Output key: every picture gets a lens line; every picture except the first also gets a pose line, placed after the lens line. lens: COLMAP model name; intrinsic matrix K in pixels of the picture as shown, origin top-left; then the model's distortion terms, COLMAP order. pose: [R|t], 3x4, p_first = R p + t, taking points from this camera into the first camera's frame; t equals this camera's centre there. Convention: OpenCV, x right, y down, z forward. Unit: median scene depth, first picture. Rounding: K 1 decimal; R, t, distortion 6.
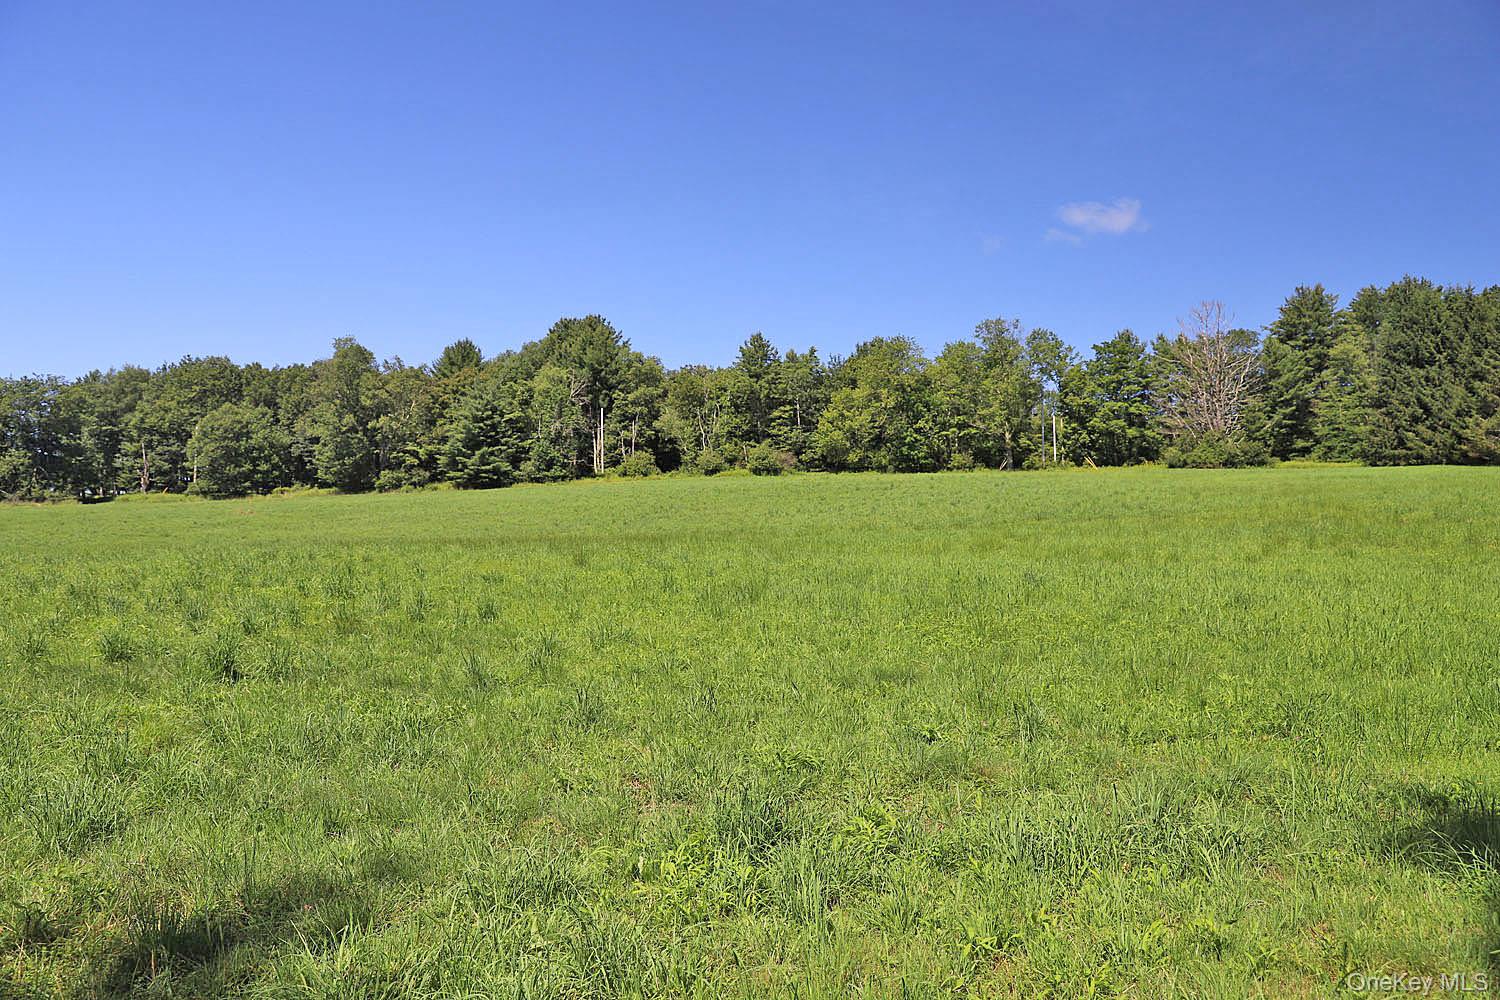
lens RADIAL K [[1038.0, 0, 759.7], [0, 1038.0, 493.2], [0, 0, 1]] dist [-0.104036, 0.085778]
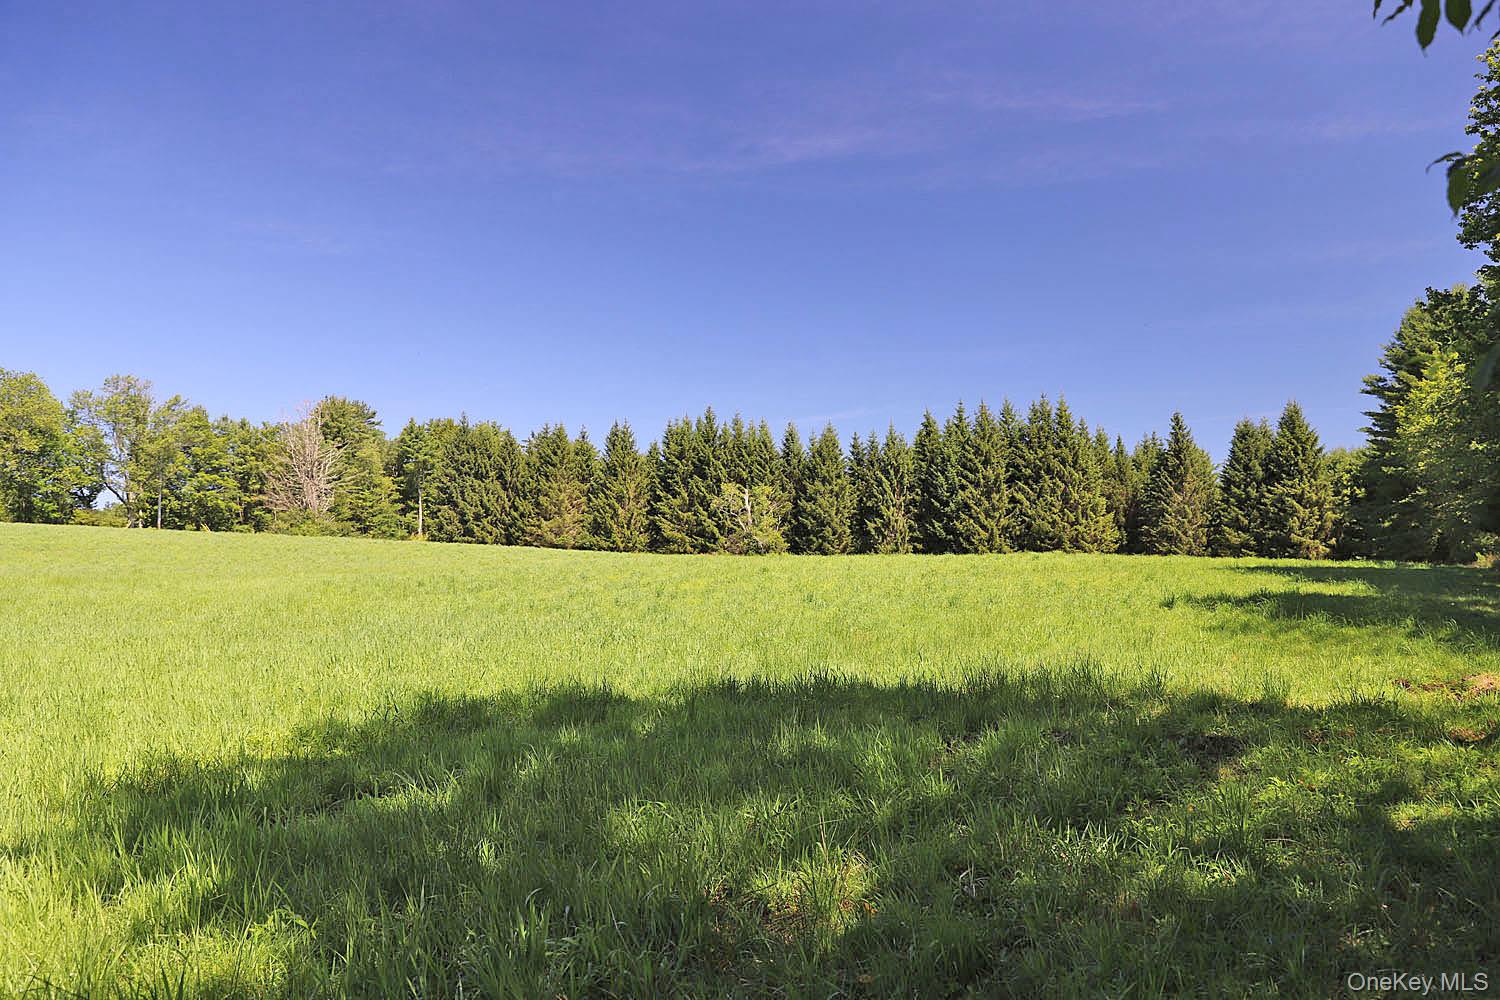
lens RADIAL K [[1038.0, 0, 755.0], [0, 1038.0, 496.7], [0, 0, 1]] dist [-0.104036, 0.085778]
pose [[0.363668, 0.100376, 0.926105, -0.409385], [-0.024771, 0.994868, -0.098102, 0.023394], [-0.931199, 0.012736, 0.364288, 0.089620]]
